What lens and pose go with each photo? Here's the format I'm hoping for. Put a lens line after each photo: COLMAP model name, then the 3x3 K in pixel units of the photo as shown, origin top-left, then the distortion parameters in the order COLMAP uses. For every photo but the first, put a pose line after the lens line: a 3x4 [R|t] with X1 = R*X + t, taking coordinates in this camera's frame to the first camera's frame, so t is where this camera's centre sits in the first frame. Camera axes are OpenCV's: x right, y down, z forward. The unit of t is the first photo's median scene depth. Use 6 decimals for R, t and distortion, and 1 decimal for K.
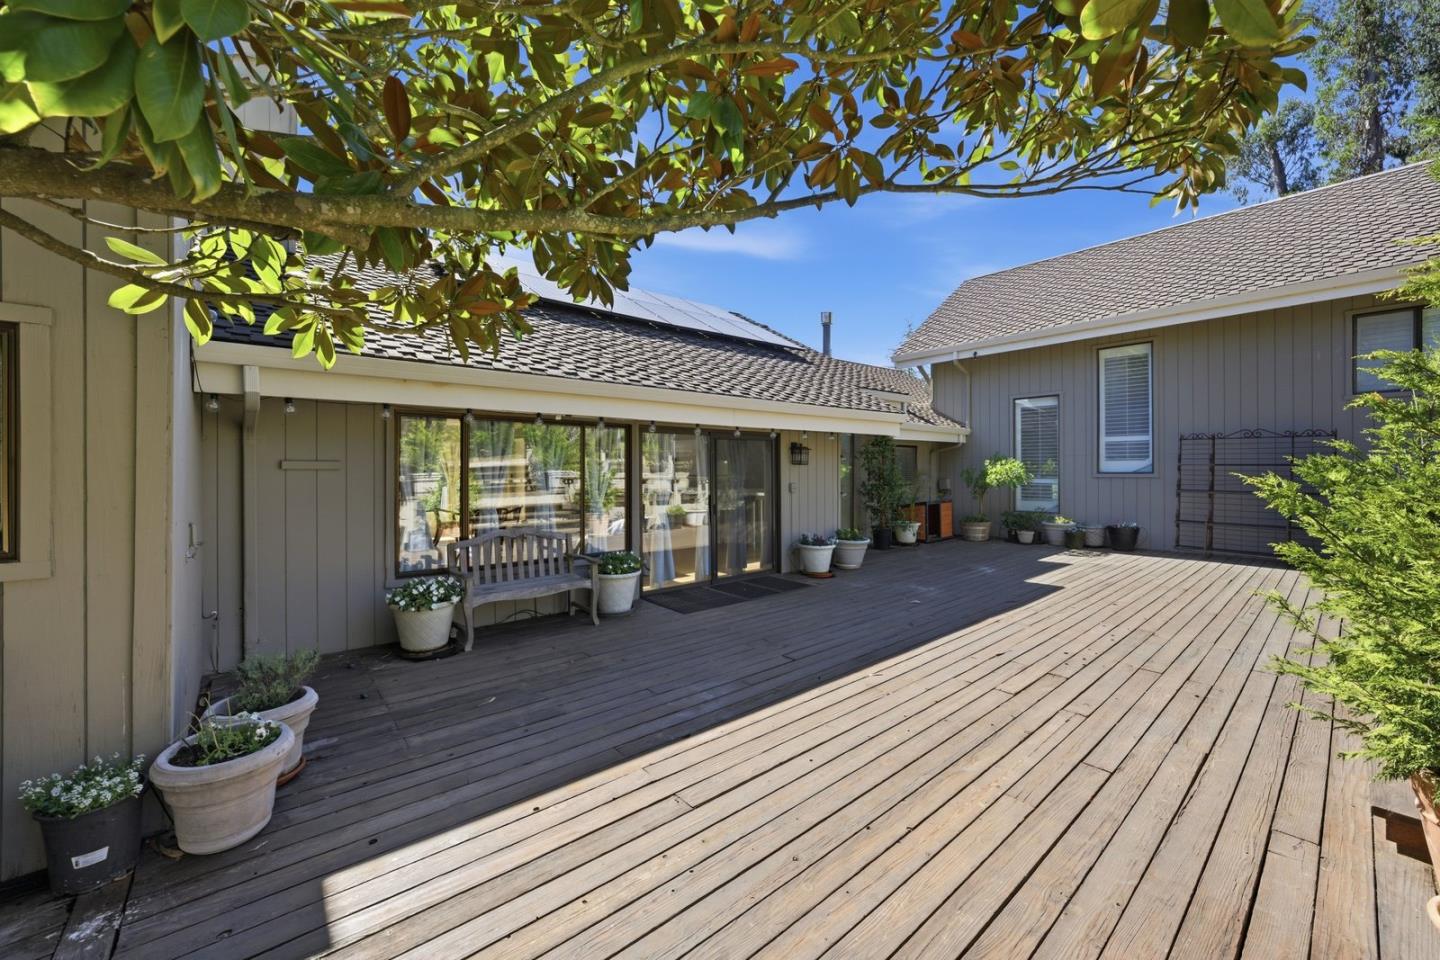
lens RADIAL K [[506.3, 0, 720.0], [0, 506.3, 480.0], [0, 0, 1]] dist [-0.000620, -0.000067]
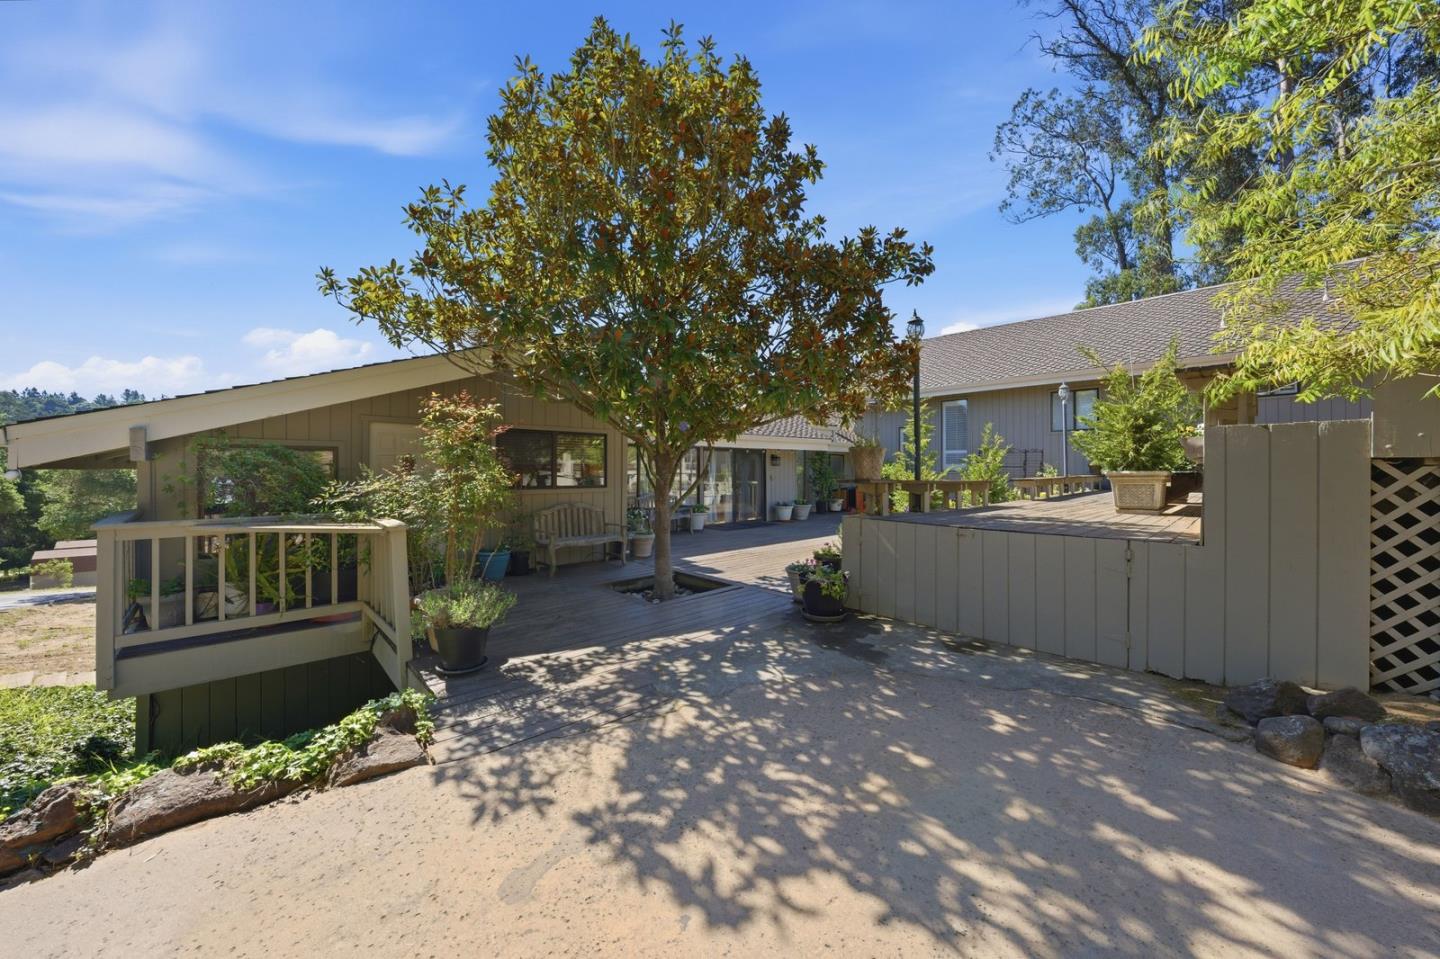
lens RADIAL K [[506.3, 0, 720.0], [0, 506.3, 479.5], [0, 0, 1]] dist [-0.000620, -0.000067]
pose [[0.998150, -0.000073, 0.060795, -0.153262], [0.000414, 0.999984, -0.005593, 0.028772], [-0.060793, 0.005608, 0.998135, -0.818331]]
